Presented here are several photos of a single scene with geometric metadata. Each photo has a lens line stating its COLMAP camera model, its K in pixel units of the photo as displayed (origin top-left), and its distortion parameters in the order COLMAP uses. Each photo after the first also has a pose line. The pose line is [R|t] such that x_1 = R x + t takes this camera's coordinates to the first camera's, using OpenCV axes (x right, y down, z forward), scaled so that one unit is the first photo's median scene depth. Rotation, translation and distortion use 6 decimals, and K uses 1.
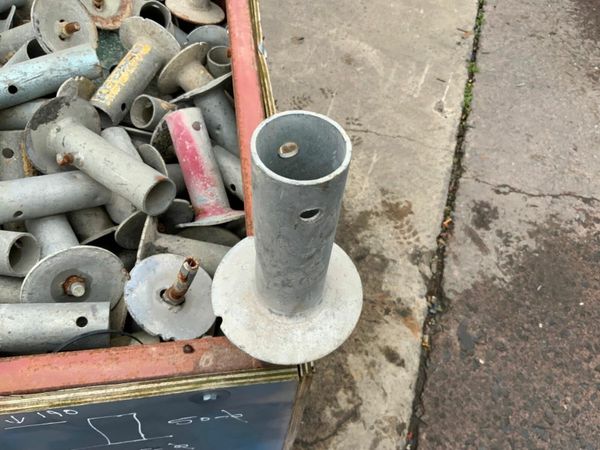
lens RADIAL K [[499.3, 0, 305.0], [0, 499.3, 231.0], [0, 0, 1]] dist [0.055266, -0.127055]
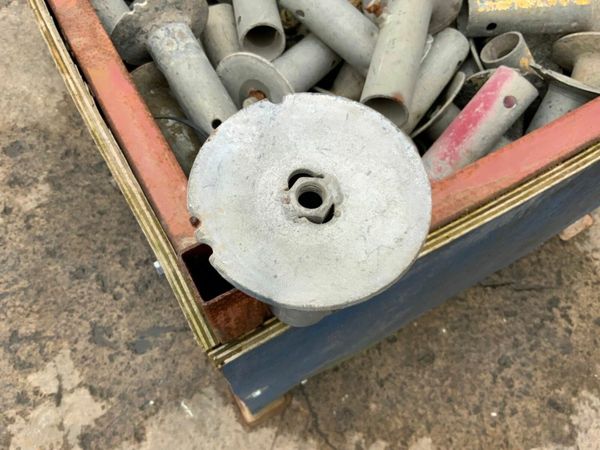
lens RADIAL K [[499.3, 0, 299.4], [0, 499.3, 230.0], [0, 0, 1]] dist [0.055266, -0.127055]
pose [[0.367342, 0.827744, -0.424145, 0.132677], [-0.765656, 0.528029, 0.367364, -0.130560], [0.528045, 0.189801, 0.827734, 0.228337]]
